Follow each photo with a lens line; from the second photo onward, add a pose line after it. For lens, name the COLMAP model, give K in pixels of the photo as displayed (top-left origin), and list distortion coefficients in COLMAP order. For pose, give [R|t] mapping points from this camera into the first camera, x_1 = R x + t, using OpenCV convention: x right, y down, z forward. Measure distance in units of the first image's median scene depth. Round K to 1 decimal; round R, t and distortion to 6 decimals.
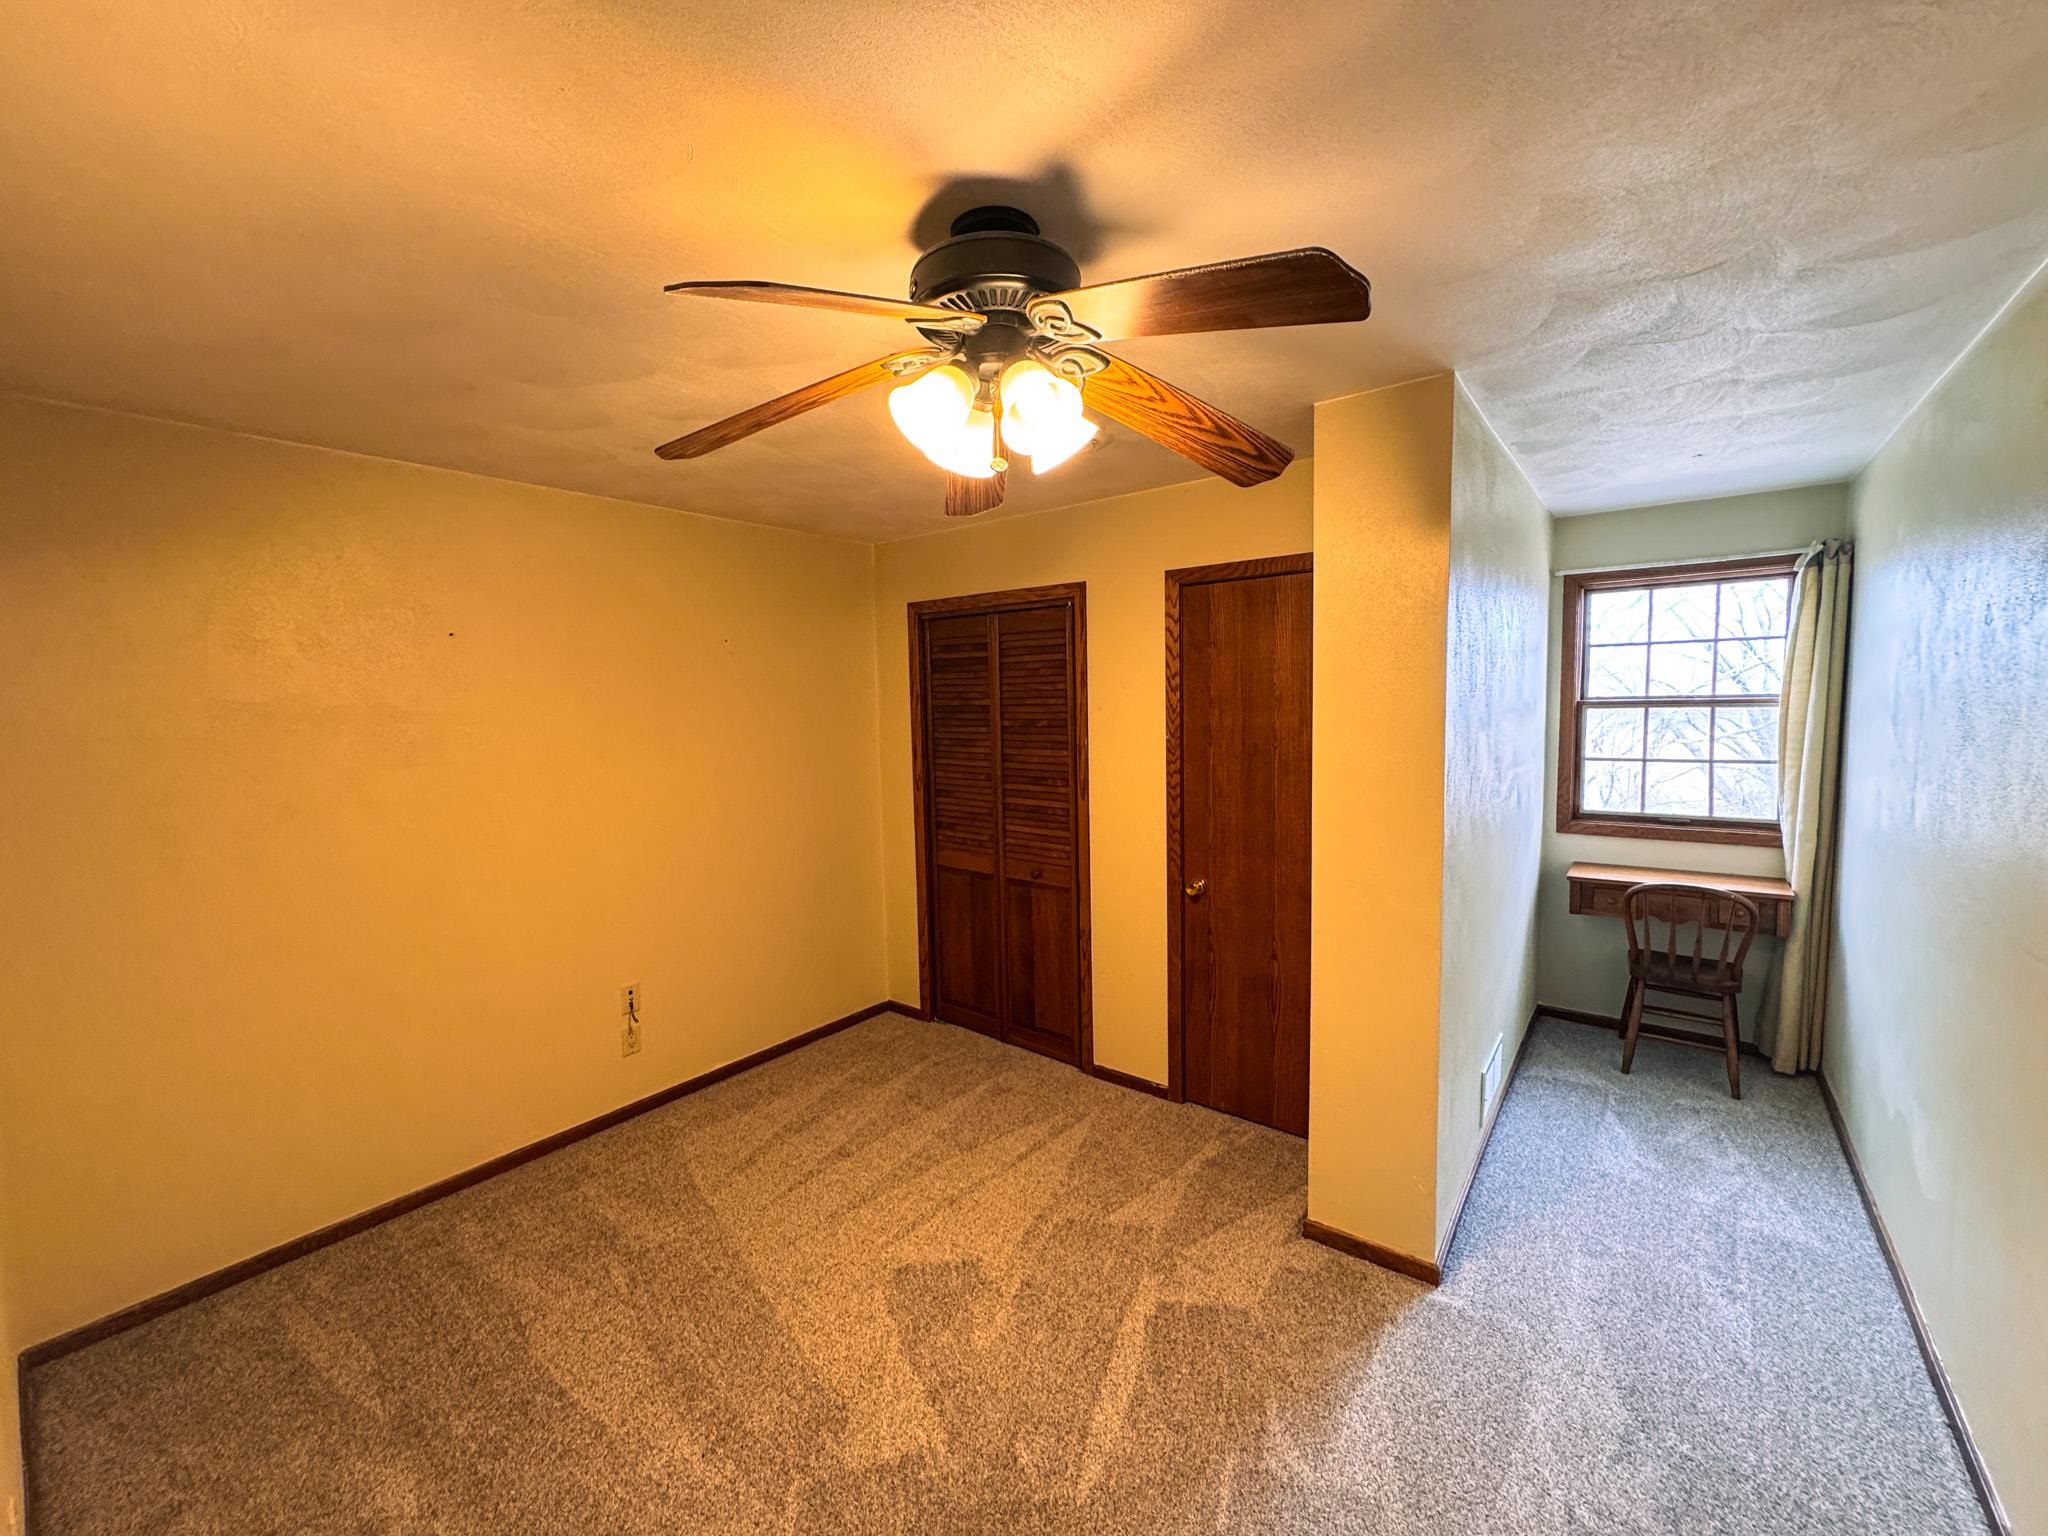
lens RADIAL K [[823.9, 0, 1024.0], [0, 823.9, 768.0], [0, 0, 1]] dist [-0.001097, -0.000414]
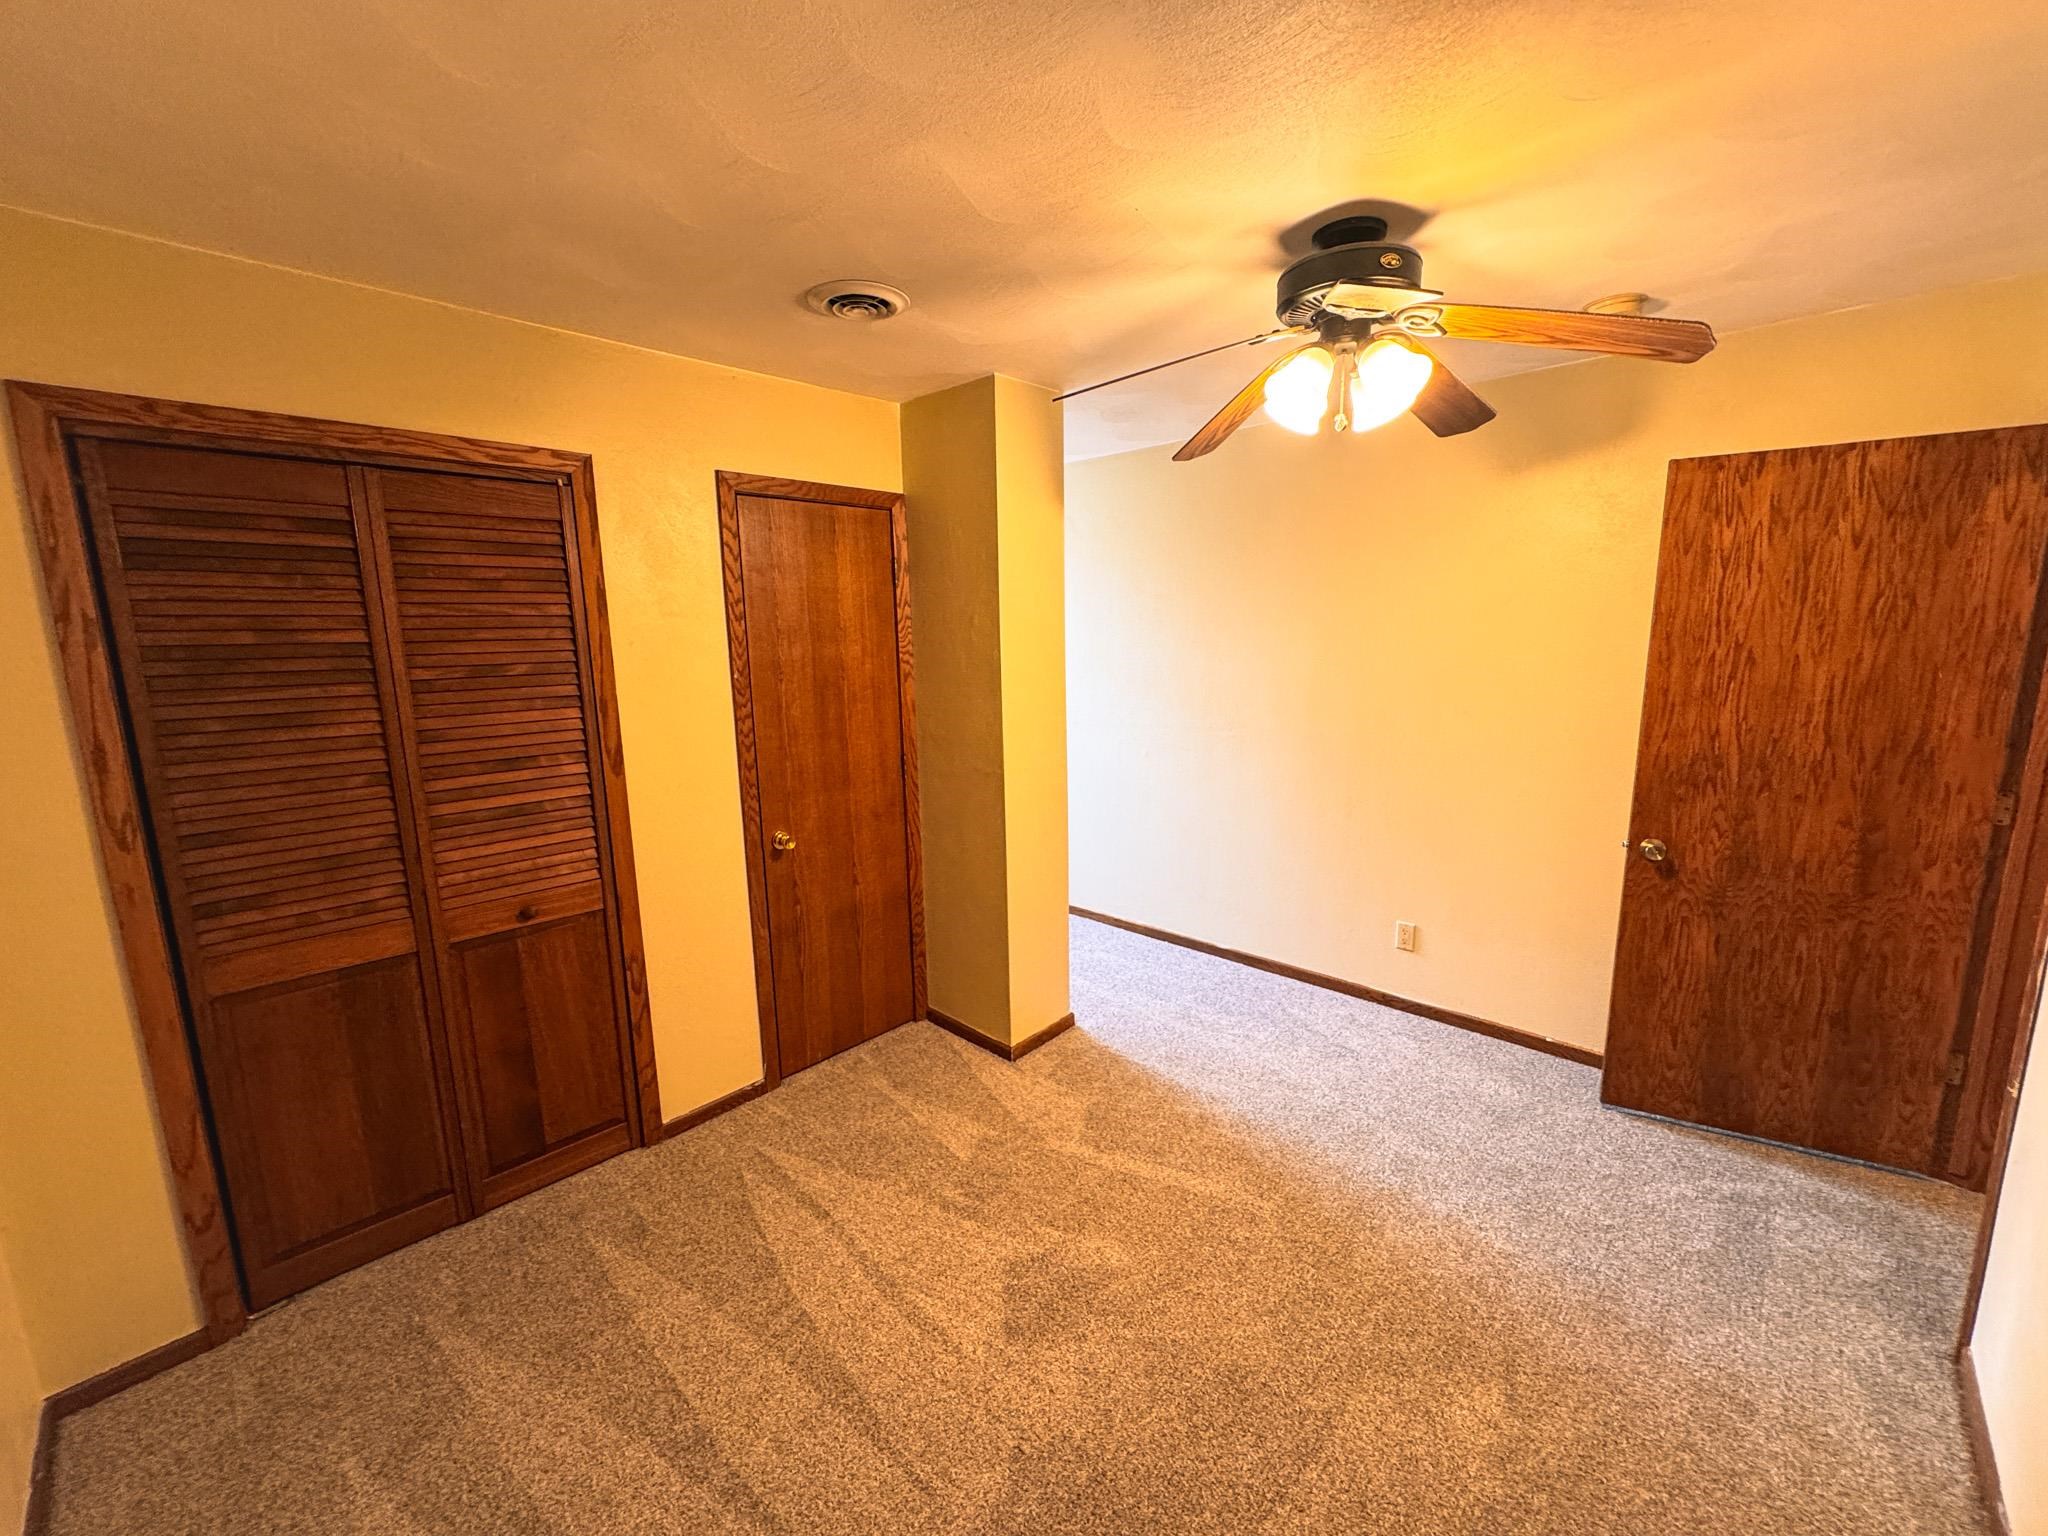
lens RADIAL K [[823.9, 0, 1024.0], [0, 823.9, 768.0], [0, 0, 1]] dist [-0.001097, -0.000414]
pose [[0.085470, -0.151959, 0.984684, -0.573027], [0.101324, 0.984503, 0.143136, -0.031930], [-0.991175, 0.087538, 0.099543, 0.574159]]
